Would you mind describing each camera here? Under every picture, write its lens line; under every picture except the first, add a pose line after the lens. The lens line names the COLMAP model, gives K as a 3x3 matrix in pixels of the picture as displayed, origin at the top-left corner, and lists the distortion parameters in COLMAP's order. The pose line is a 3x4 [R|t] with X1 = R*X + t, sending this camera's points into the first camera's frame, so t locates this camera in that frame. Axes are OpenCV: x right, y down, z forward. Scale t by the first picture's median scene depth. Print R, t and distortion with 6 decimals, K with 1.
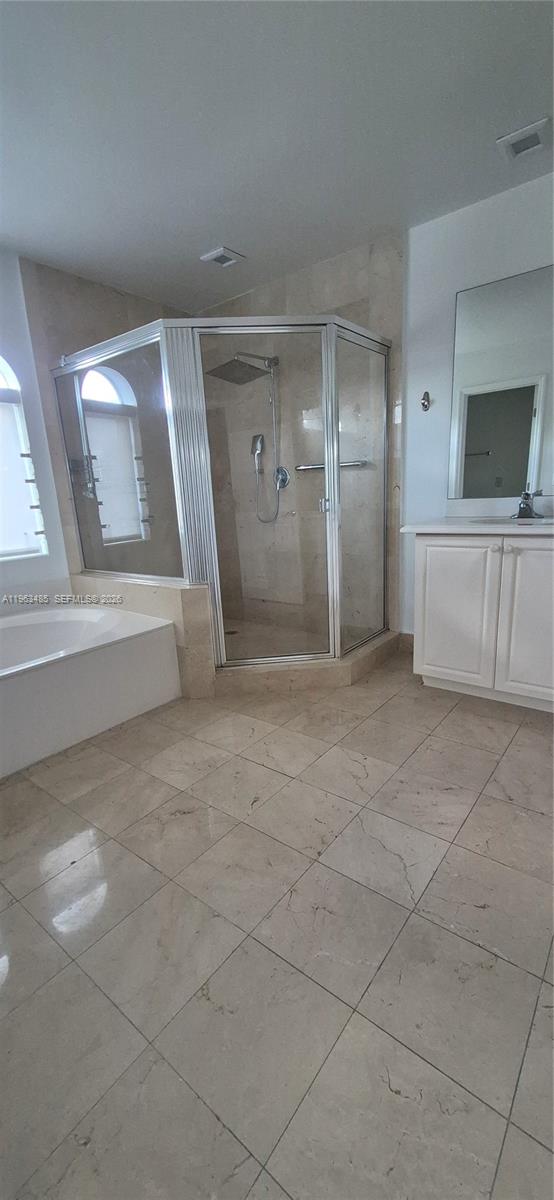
lens RADIAL K [[482.2, 0, 275.1], [0, 482.2, 630.5], [0, 0, 1]] dist [0.002108, -0.002424]
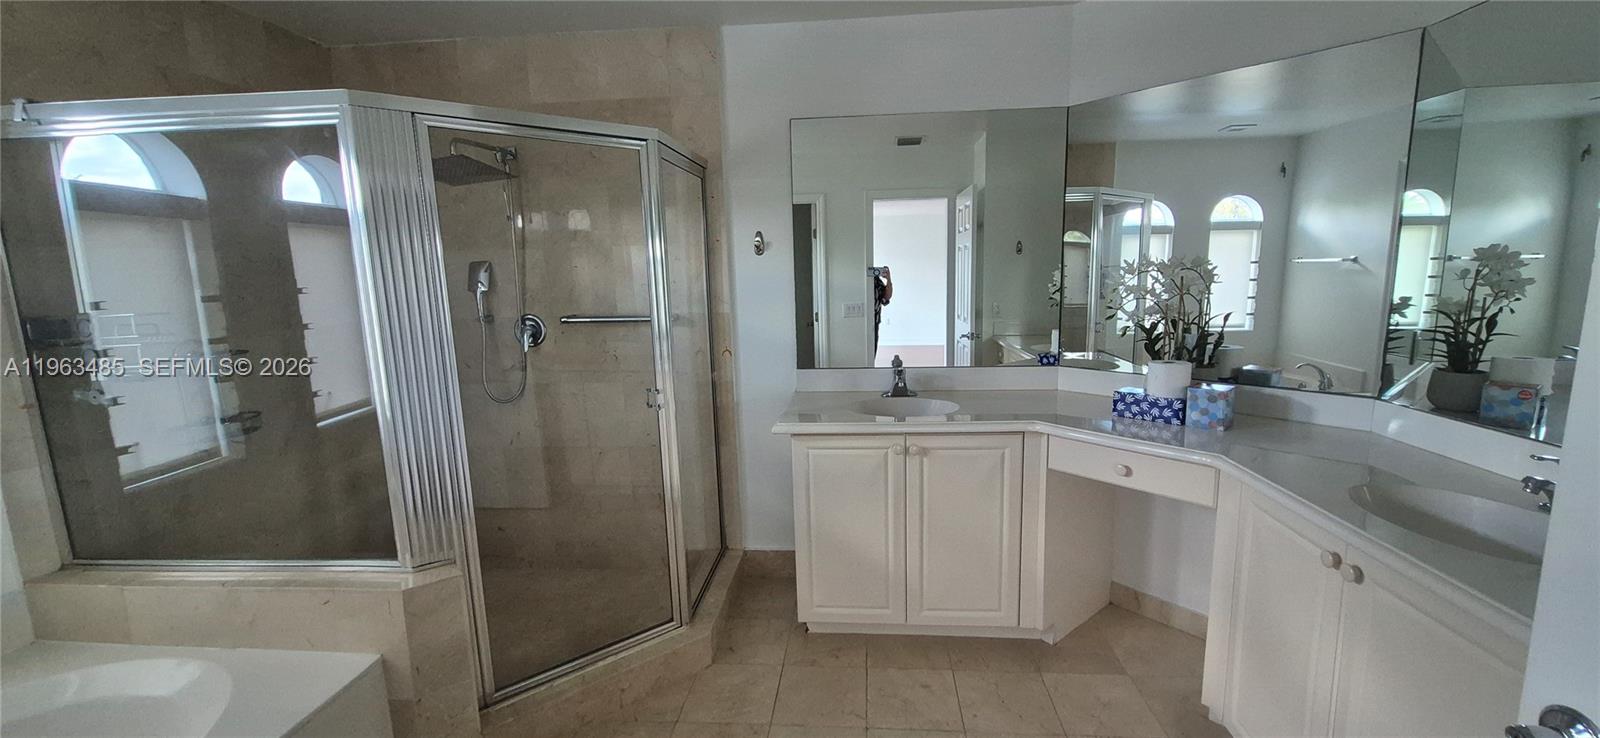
lens RADIAL K [[642.9, 0, 814.7], [0, 642.9, 366.5], [0, 0, 1]] dist [0.002108, -0.002424]
pose [[0.818308, -0.060929, 0.571542, -0.189607], [0.133341, 0.987362, -0.085654, -0.179512], [-0.559100, 0.146301, 0.816090, 0.155827]]
